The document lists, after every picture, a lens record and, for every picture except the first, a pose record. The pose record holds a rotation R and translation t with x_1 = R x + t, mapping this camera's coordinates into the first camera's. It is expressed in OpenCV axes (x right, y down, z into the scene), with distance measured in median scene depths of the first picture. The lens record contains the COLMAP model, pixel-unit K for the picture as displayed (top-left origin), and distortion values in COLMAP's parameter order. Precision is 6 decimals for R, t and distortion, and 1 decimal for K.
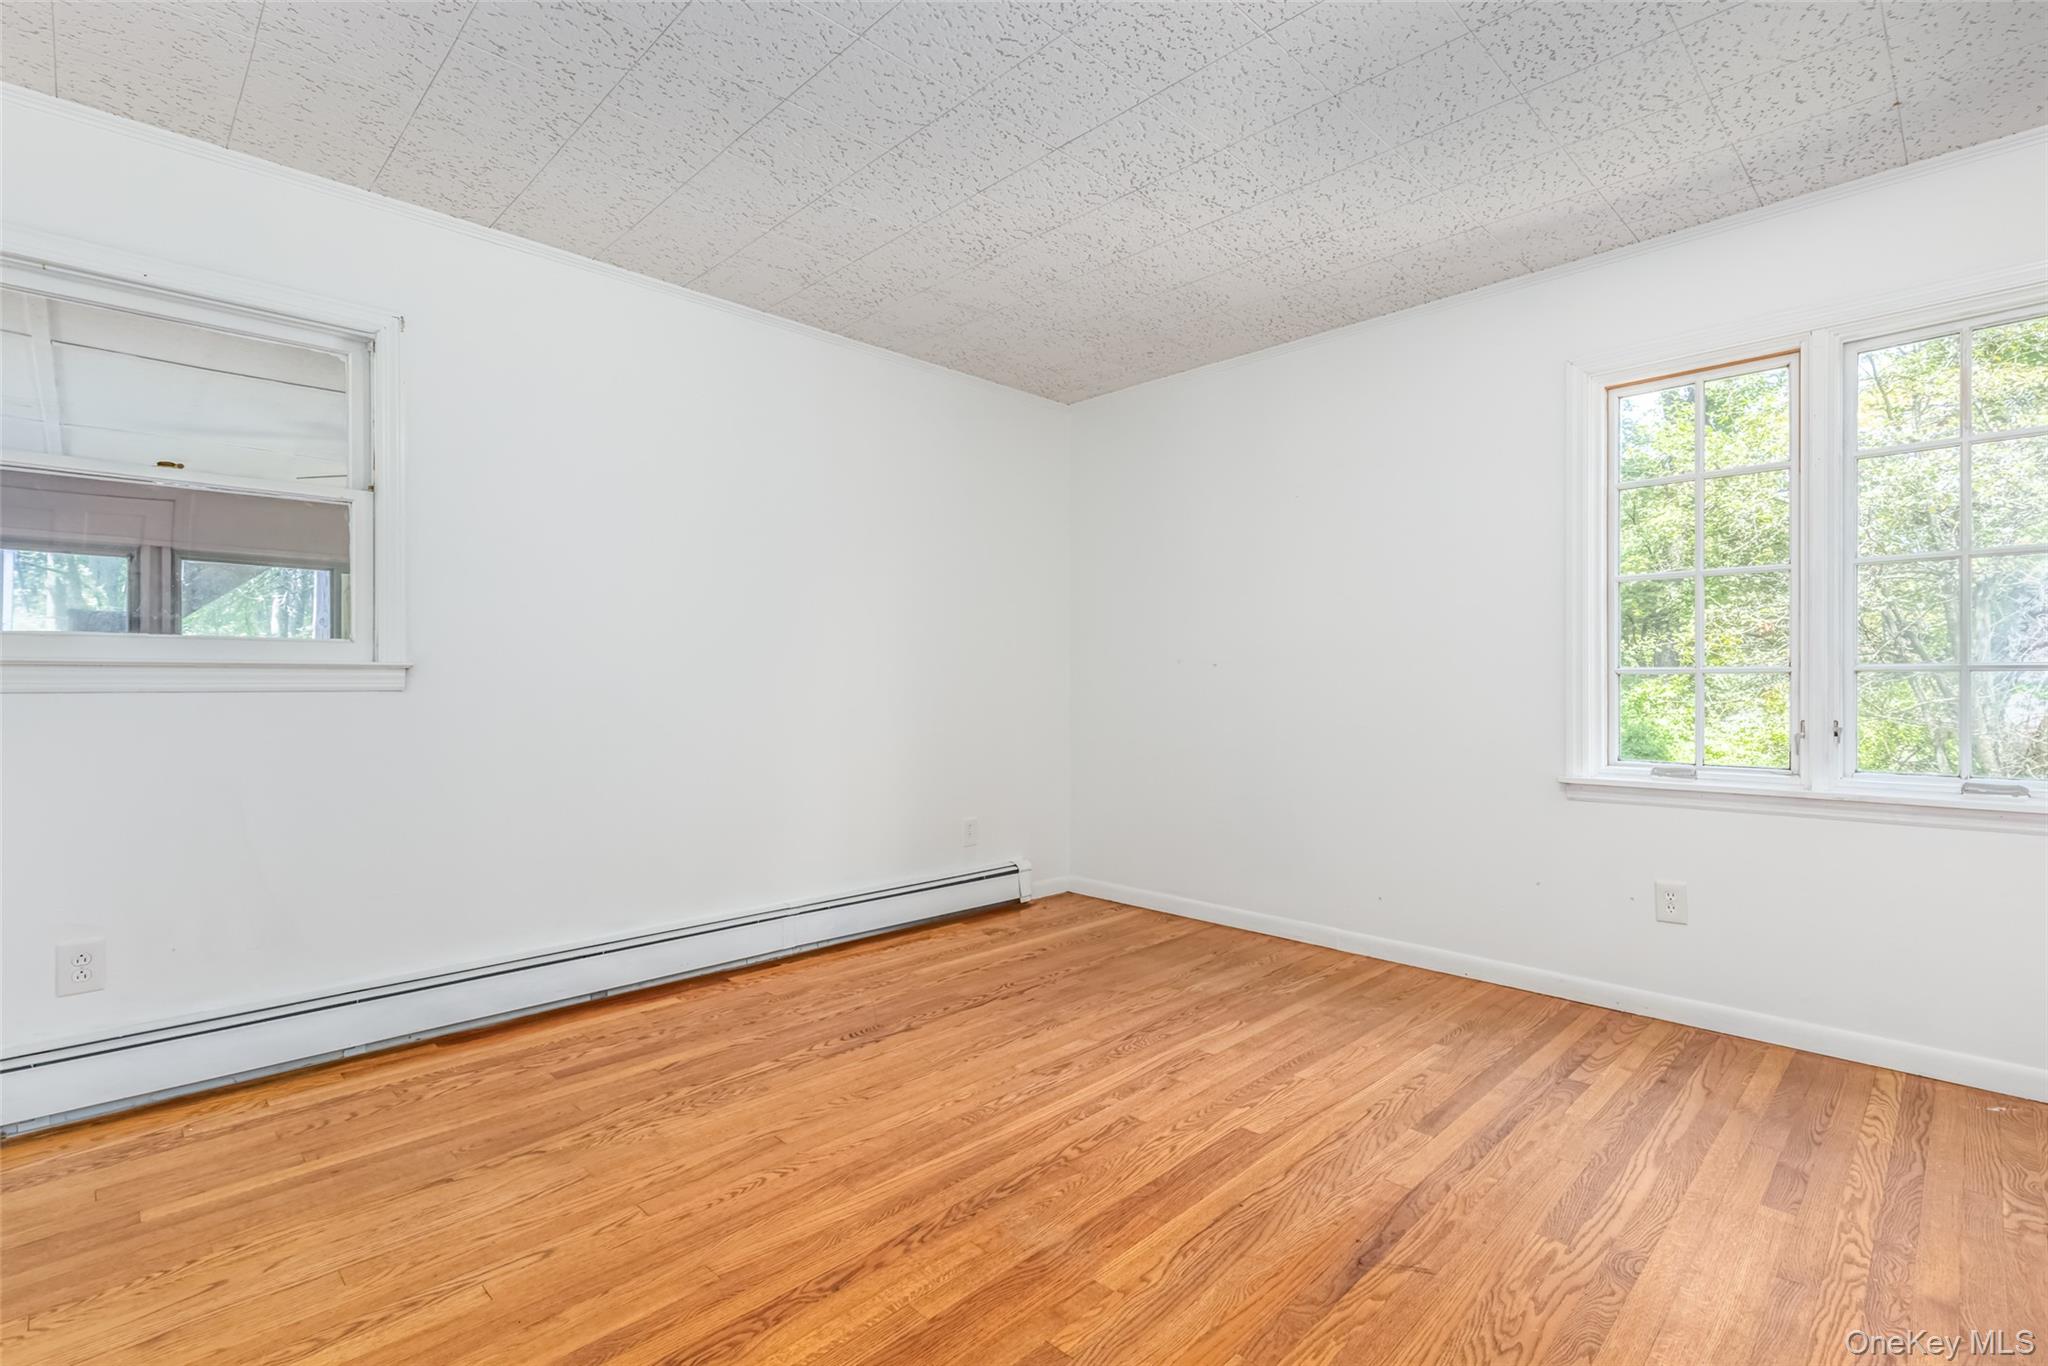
lens RADIAL K [[944.5, 0, 1015.7], [0, 944.5, 693.1], [0, 0, 1]] dist [0.003311, -0.000448]
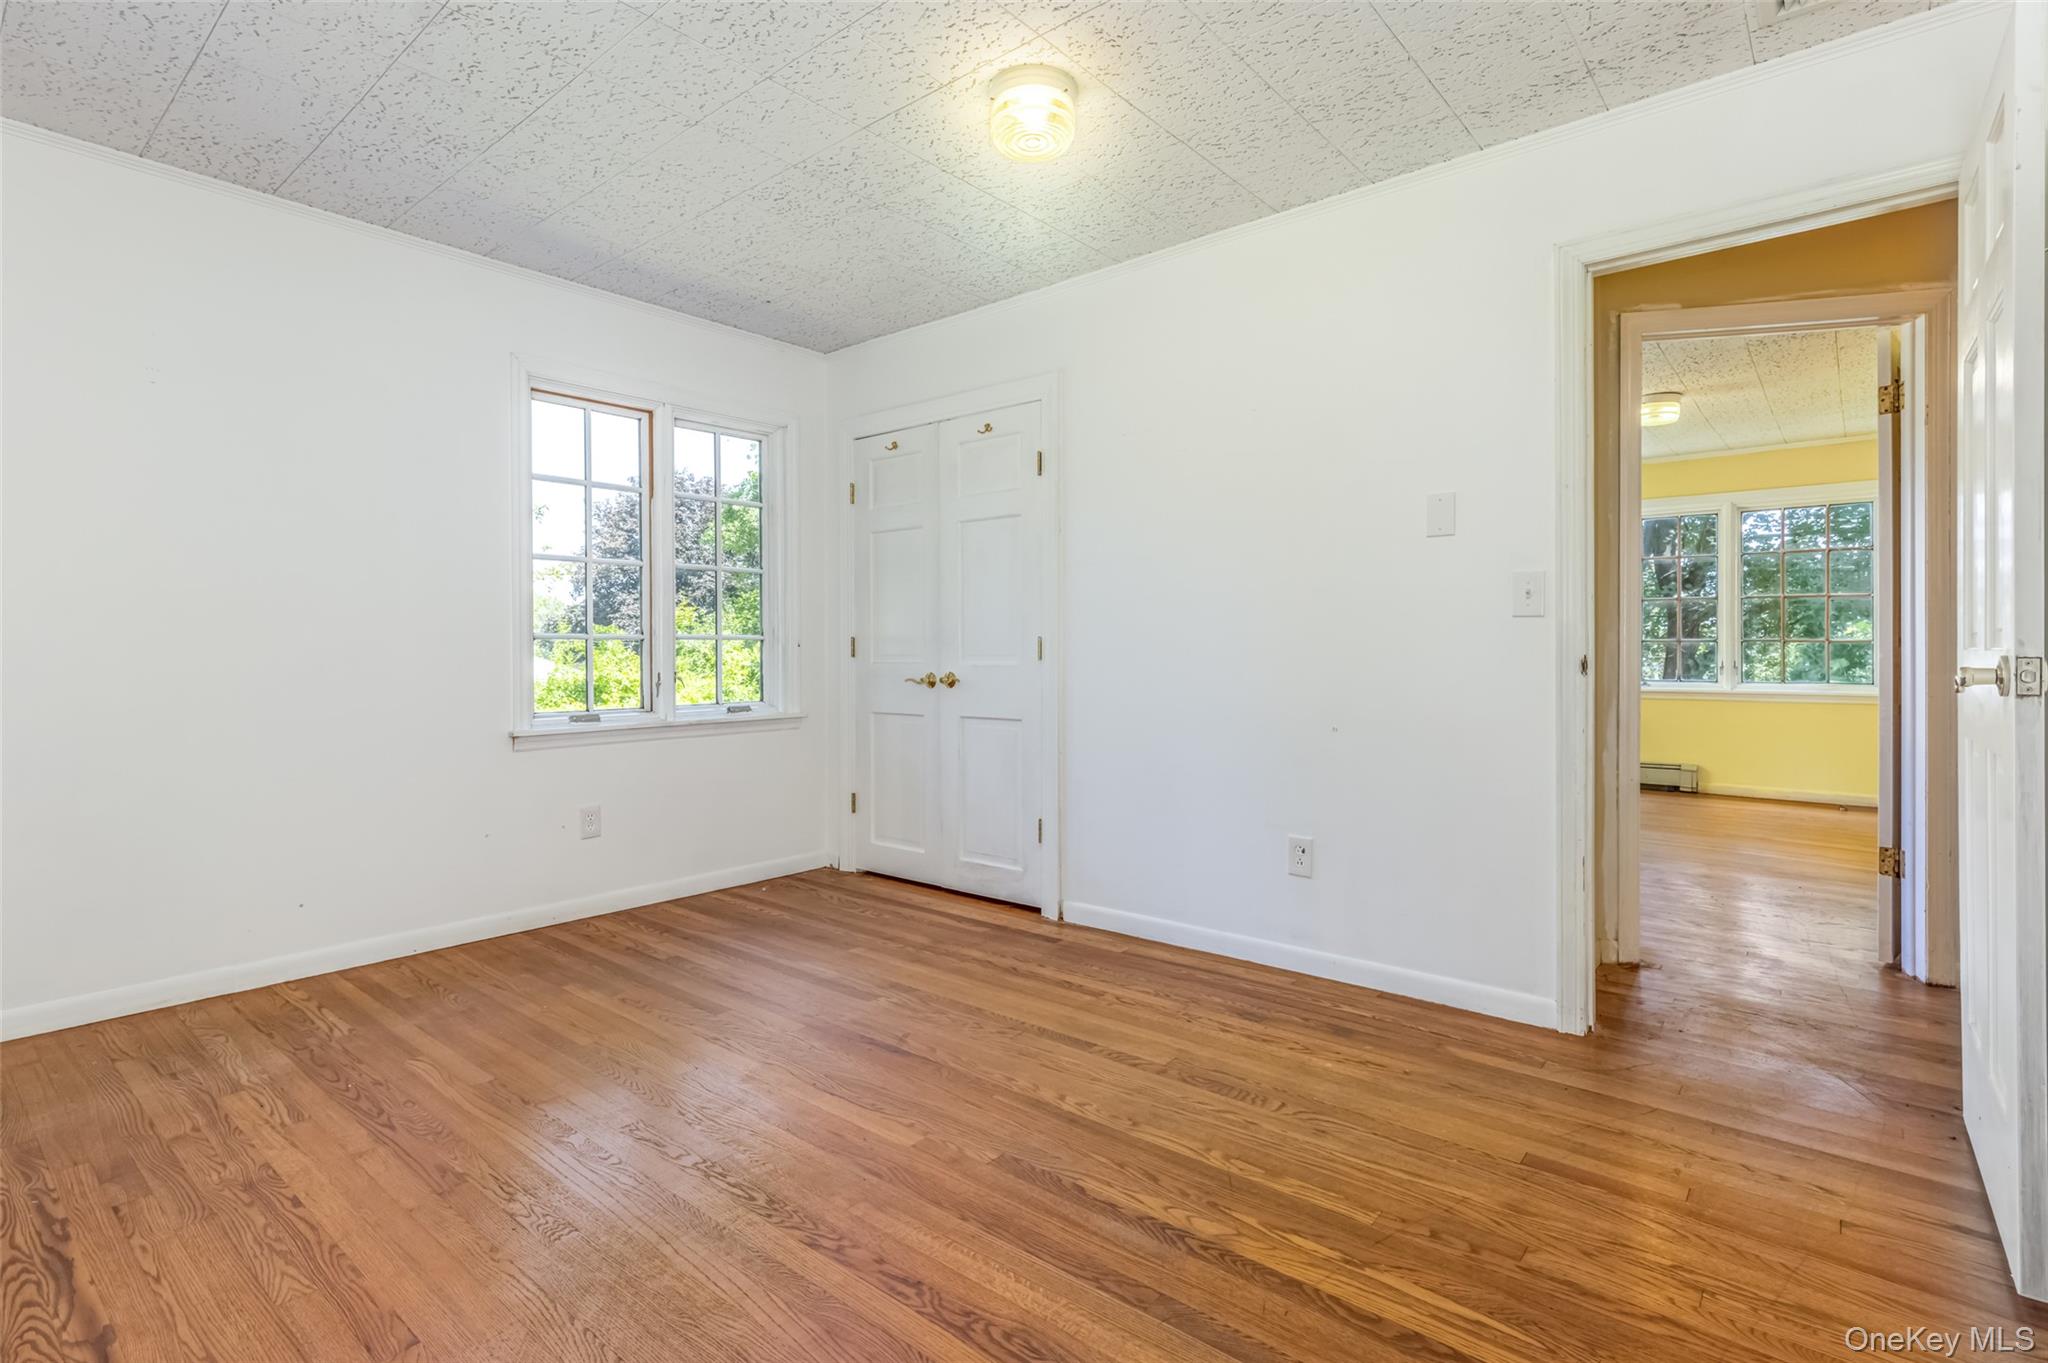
lens RADIAL K [[991.3, 0, 1026.1], [0, 991.3, 653.5], [0, 0, 1]] dist [0.005704, 0.000535]
pose [[-0.099704, -0.005048, 0.995004, -0.799184], [0.010326, 0.999928, 0.006108, -0.003134], [-0.994964, 0.010884, -0.099645, 0.664209]]
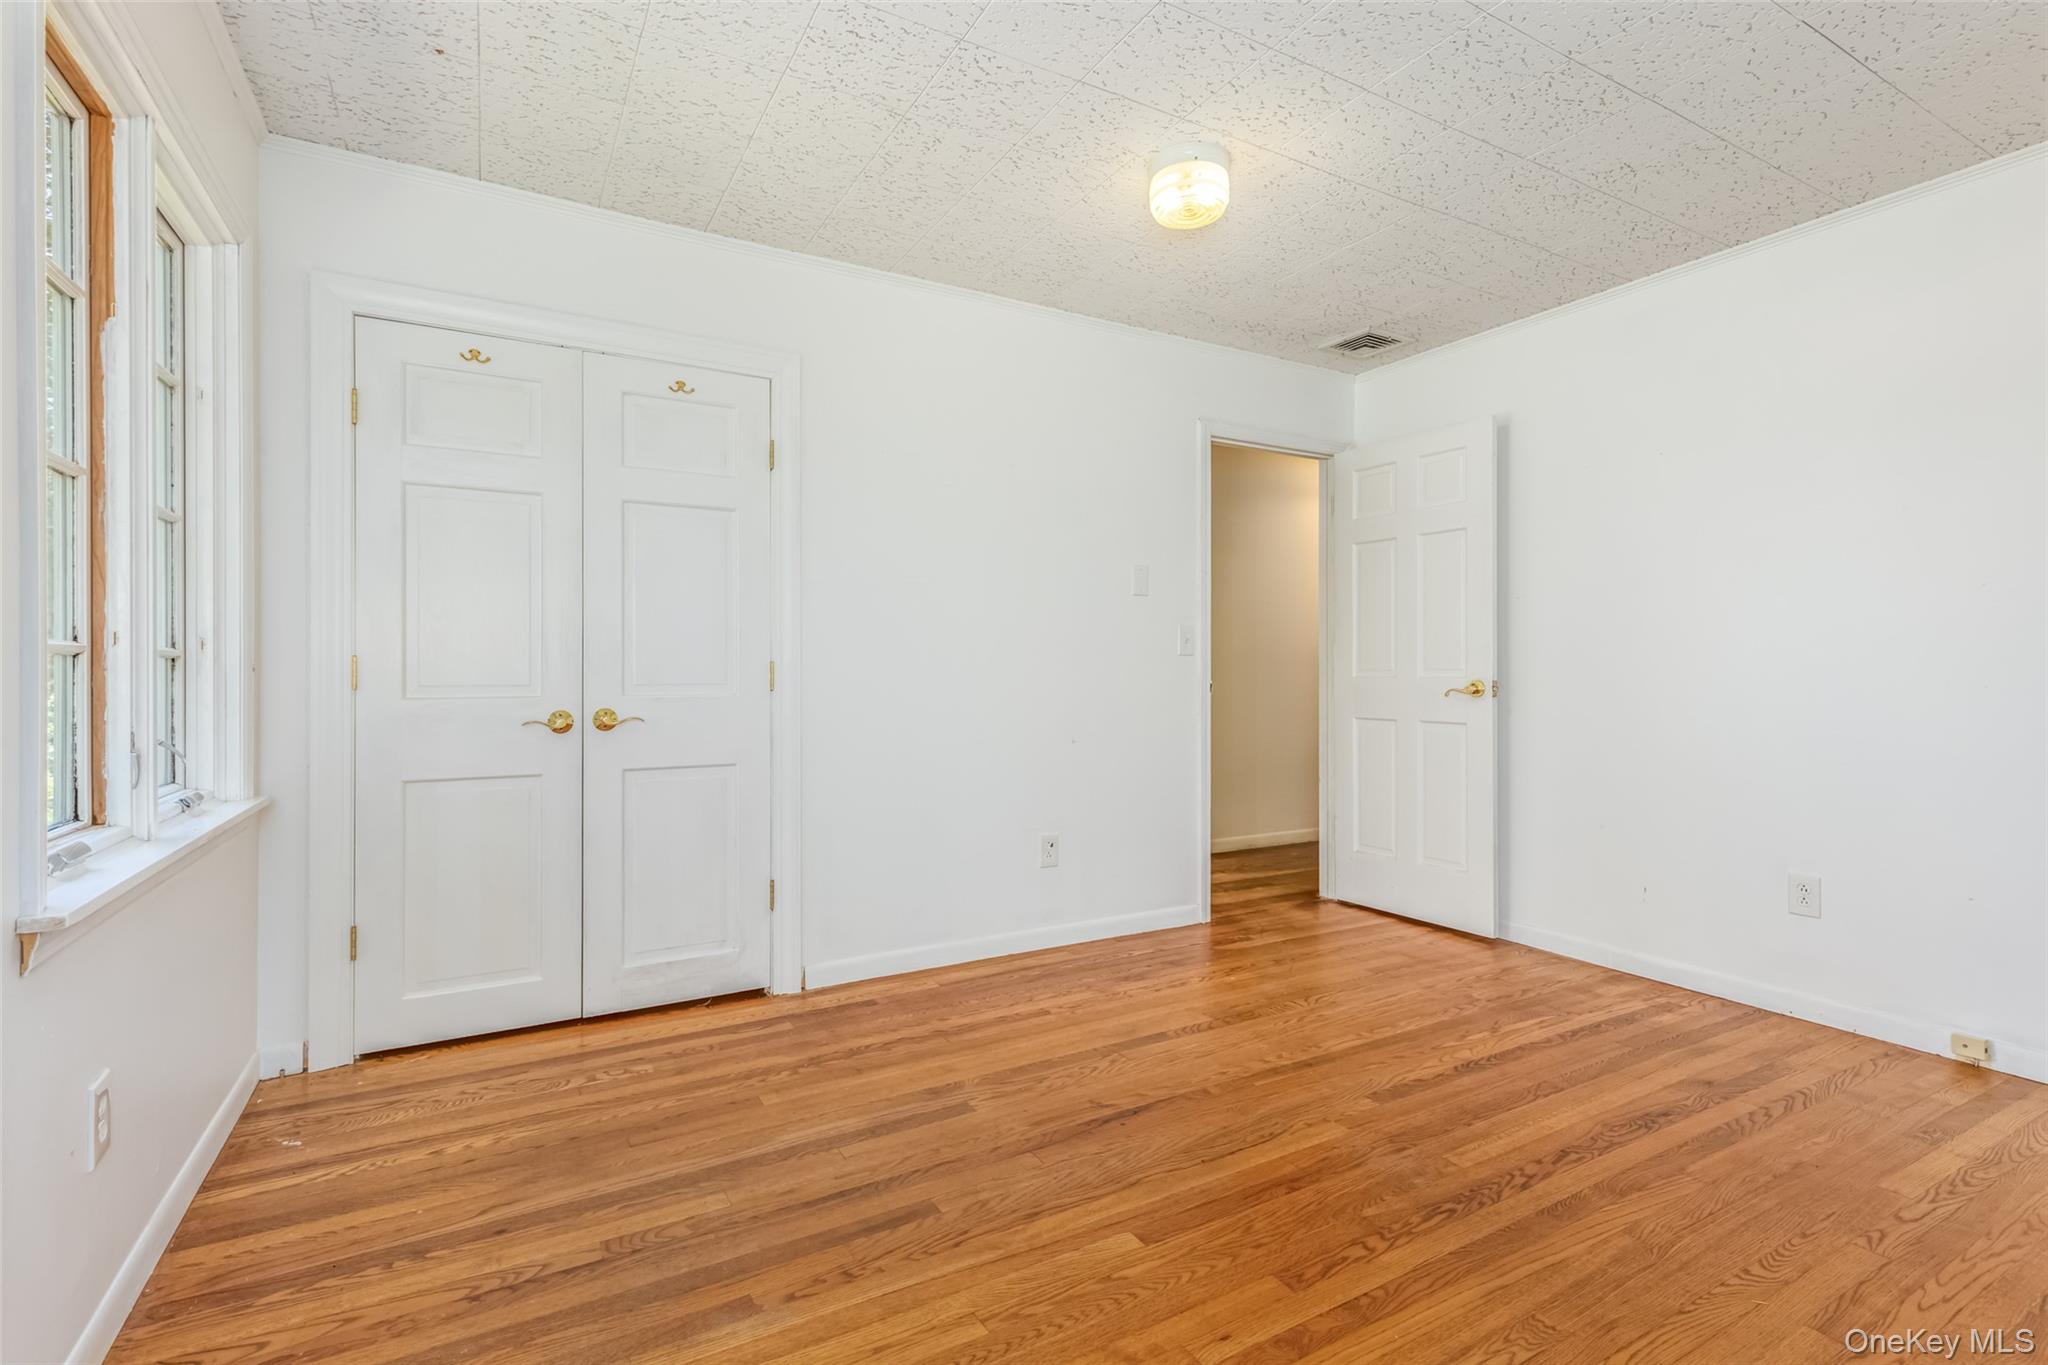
lens RADIAL K [[944.5, 0, 1025.7], [0, 944.5, 674.0], [0, 0, 1]] dist [0.003311, -0.000448]
pose [[-0.968082, -0.001358, 0.250632, 0.128475], [0.000950, 0.999958, 0.009085, -0.014481], [-0.250633, 0.009034, -0.968040, 1.618736]]
